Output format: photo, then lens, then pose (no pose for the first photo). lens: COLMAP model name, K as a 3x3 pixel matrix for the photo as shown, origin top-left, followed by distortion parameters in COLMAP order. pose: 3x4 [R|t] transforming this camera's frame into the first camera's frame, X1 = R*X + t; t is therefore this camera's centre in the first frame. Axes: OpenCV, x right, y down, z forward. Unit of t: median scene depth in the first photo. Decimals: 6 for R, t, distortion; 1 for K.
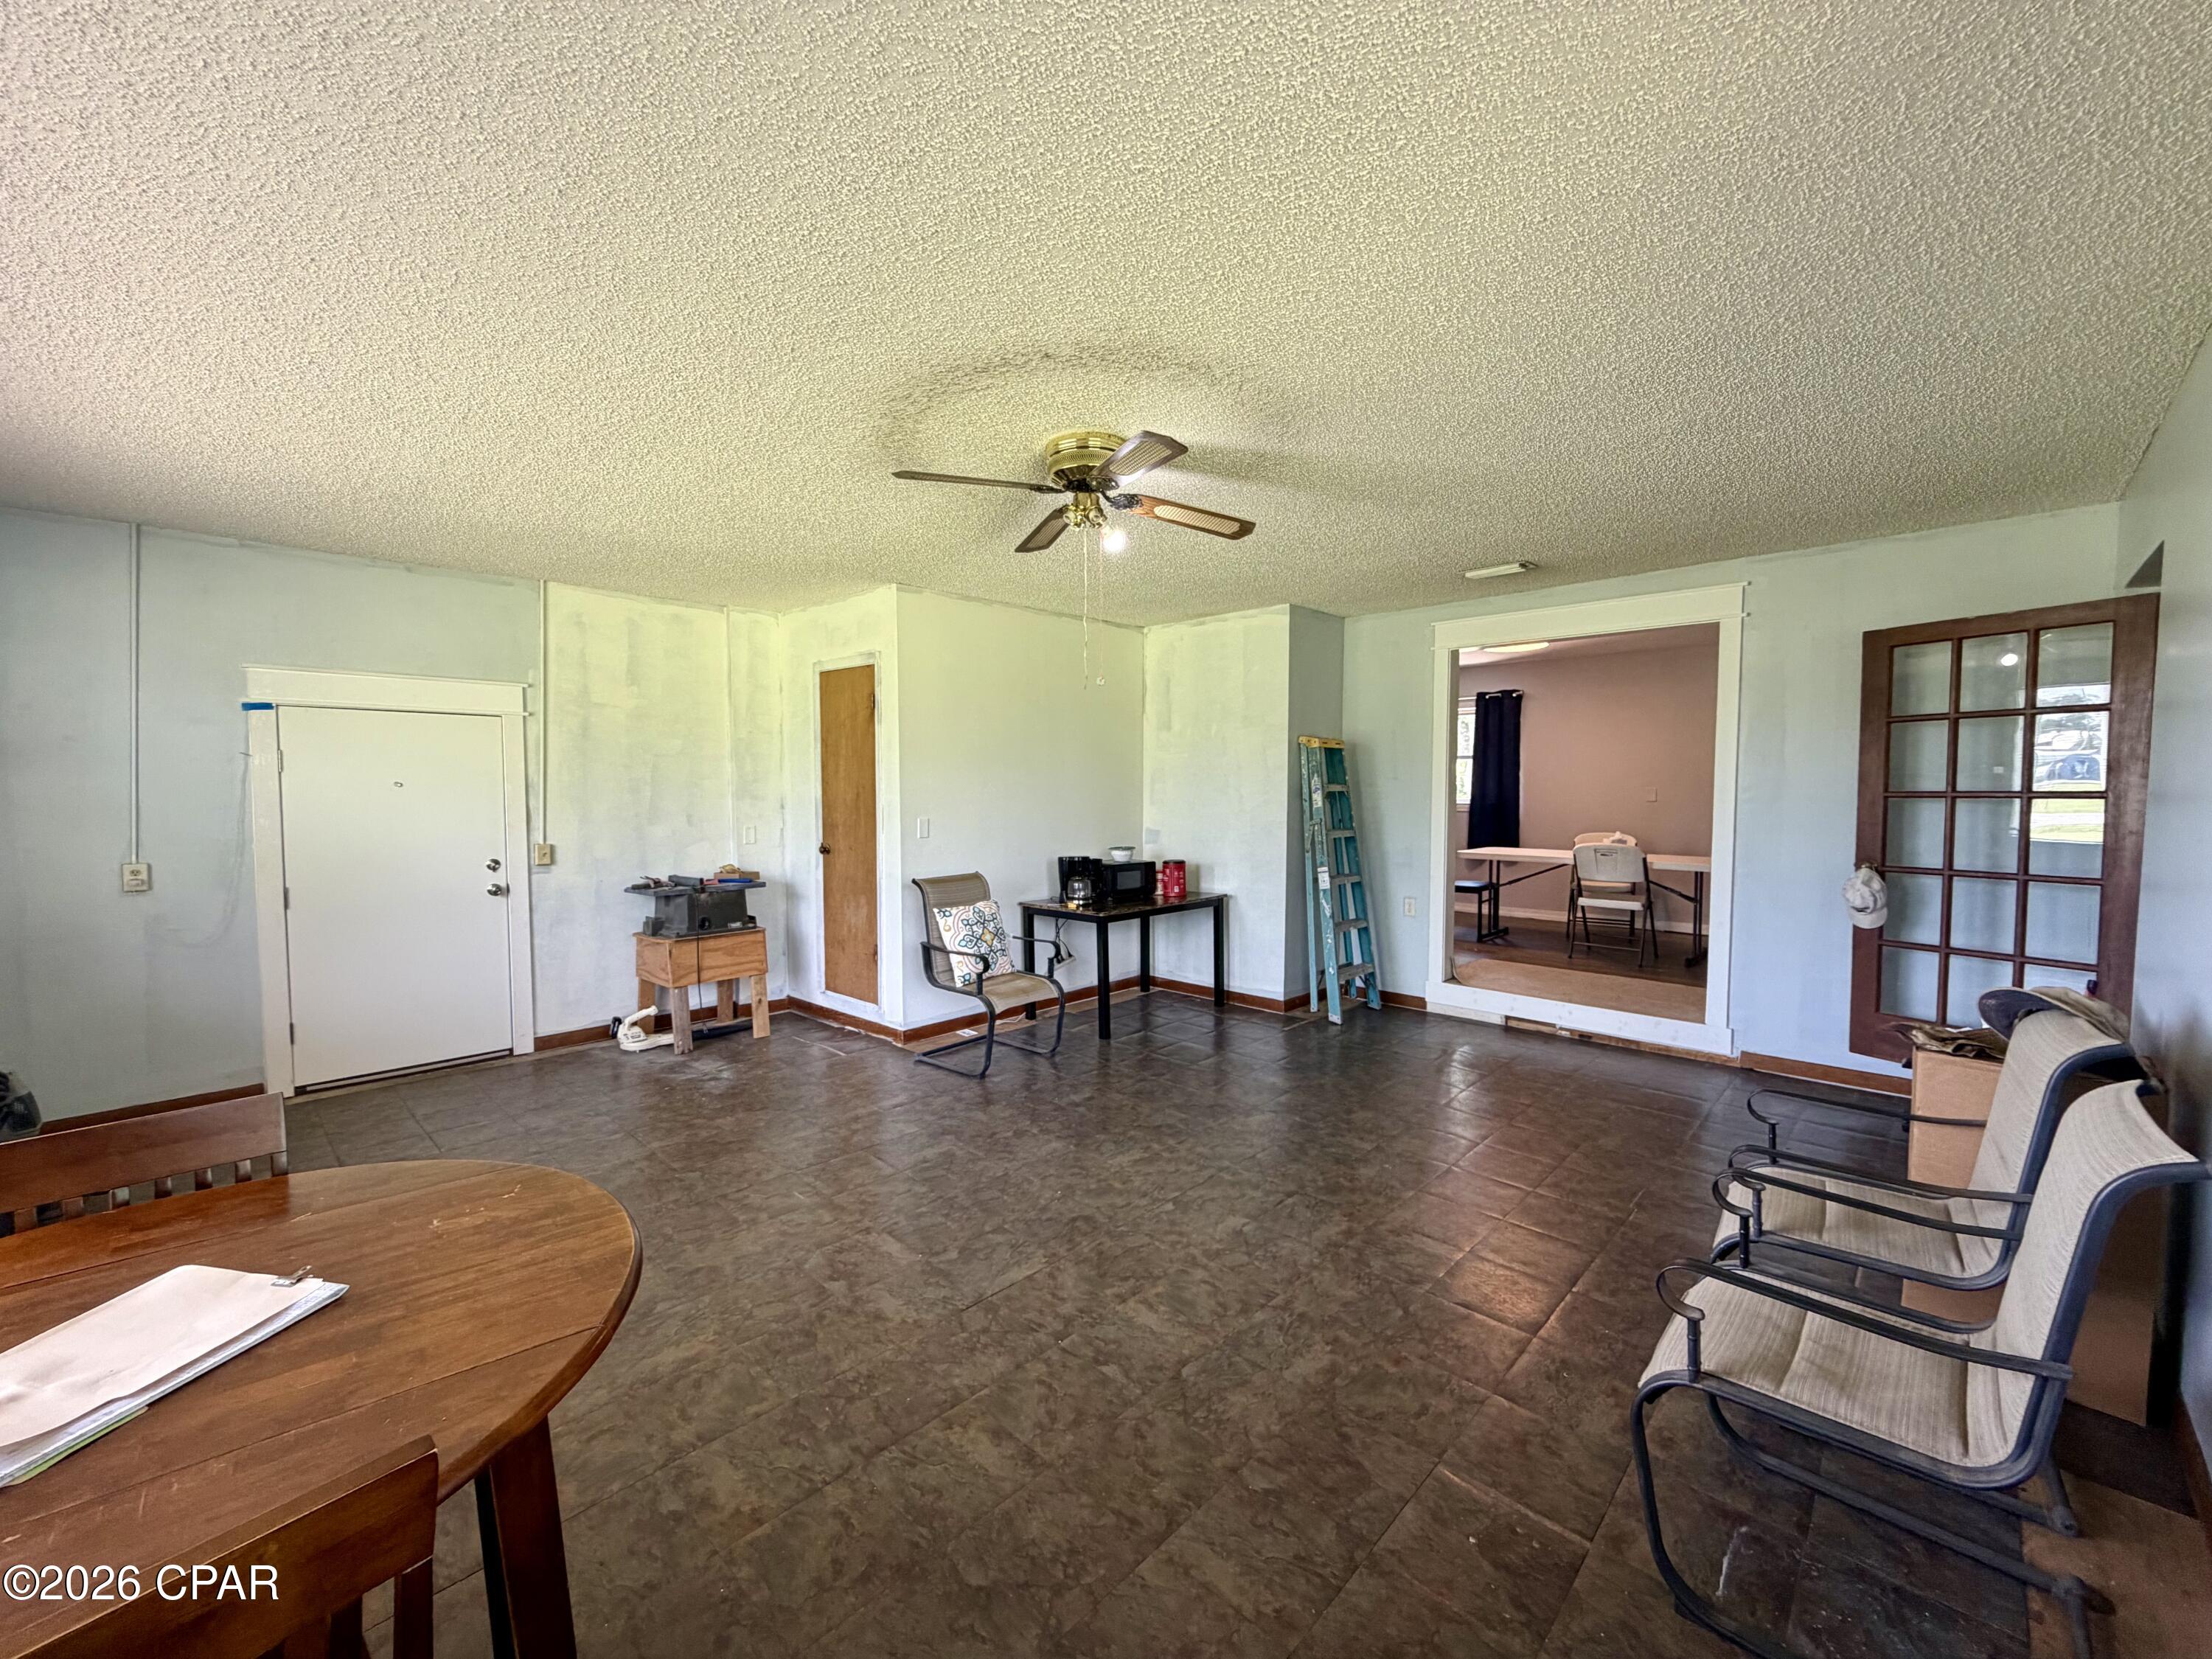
lens RADIAL K [[884.5, 0, 1106.1], [0, 884.5, 836.5], [0, 0, 1]] dist [0.000704, 0.000018]
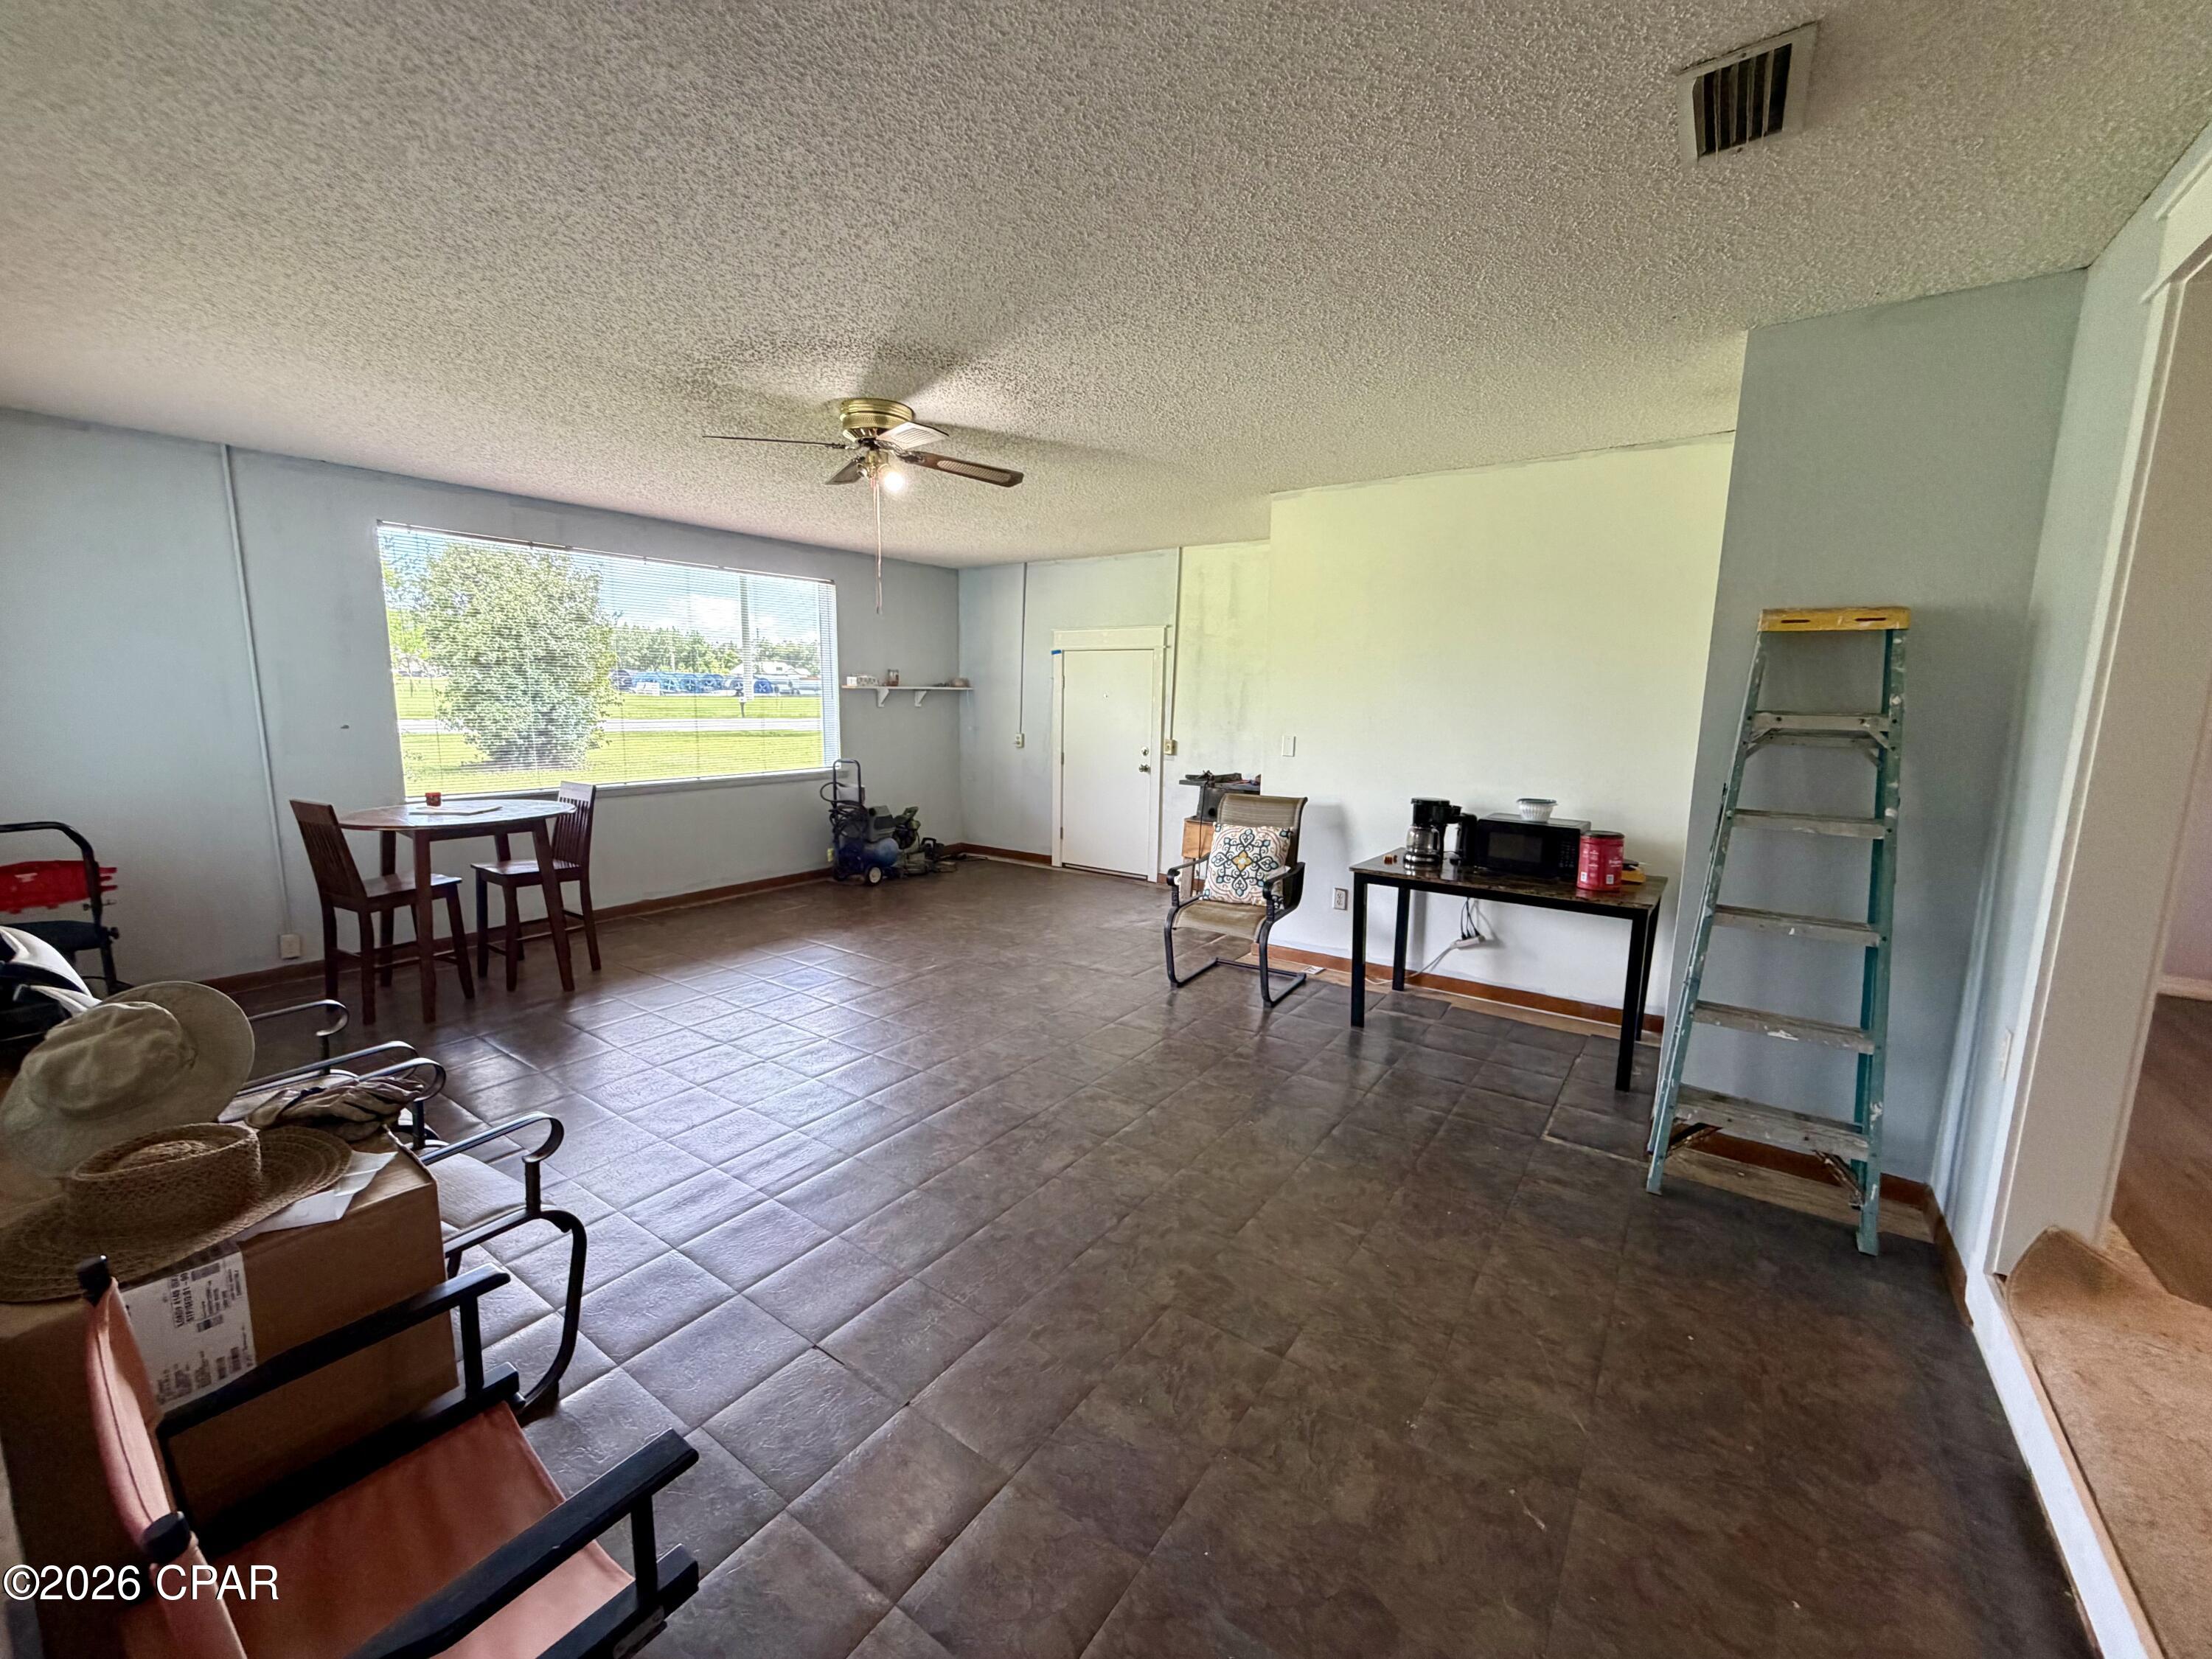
lens RADIAL K [[884.5, 0, 1105.0], [0, 884.5, 820.7], [0, 0, 1]] dist [0.000704, 0.000018]
pose [[0.157068, 0.146827, -0.976612, 0.704515], [-0.064775, 0.988289, 0.138164, -0.049144], [0.985461, 0.041559, 0.164739, 0.638865]]
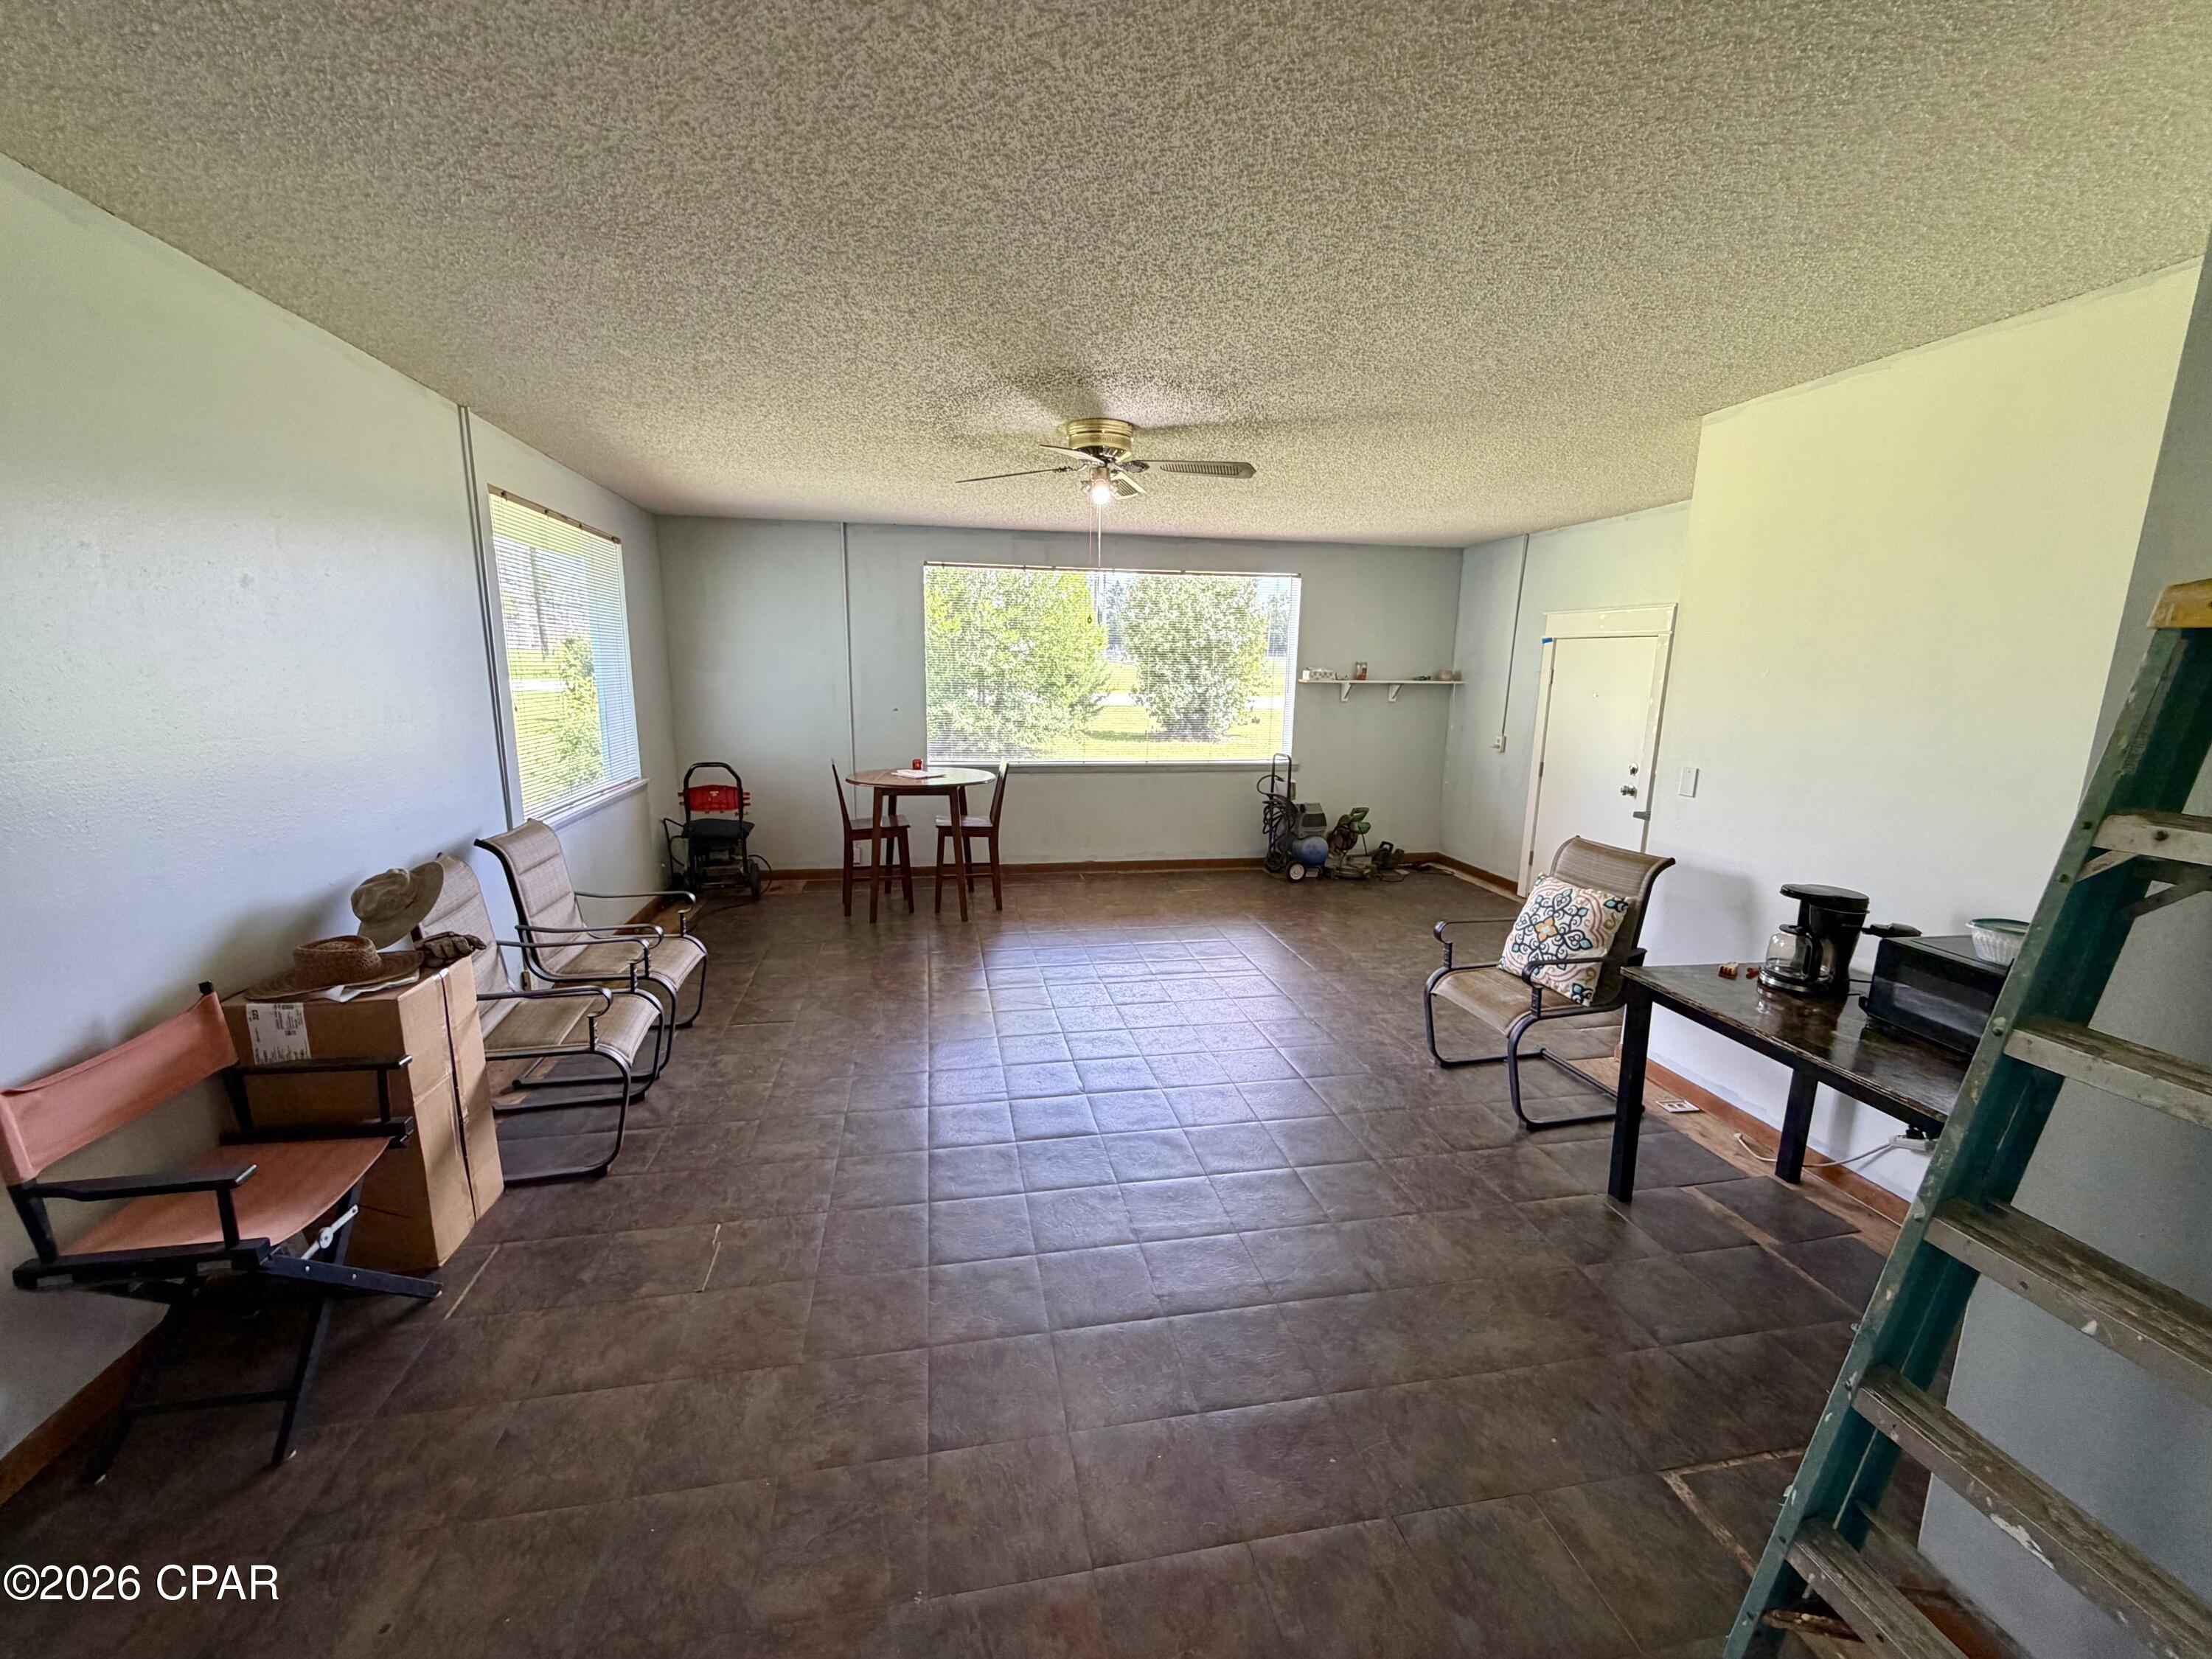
lens RADIAL K [[884.5, 0, 1090.3], [0, 884.5, 822.3], [0, 0, 1]] dist [0.000704, 0.000018]
pose [[-0.578355, 0.139942, -0.803693, 0.589743], [-0.054862, 0.976274, 0.209472, -0.093885], [0.813938, 0.165241, -0.556956, 0.991677]]
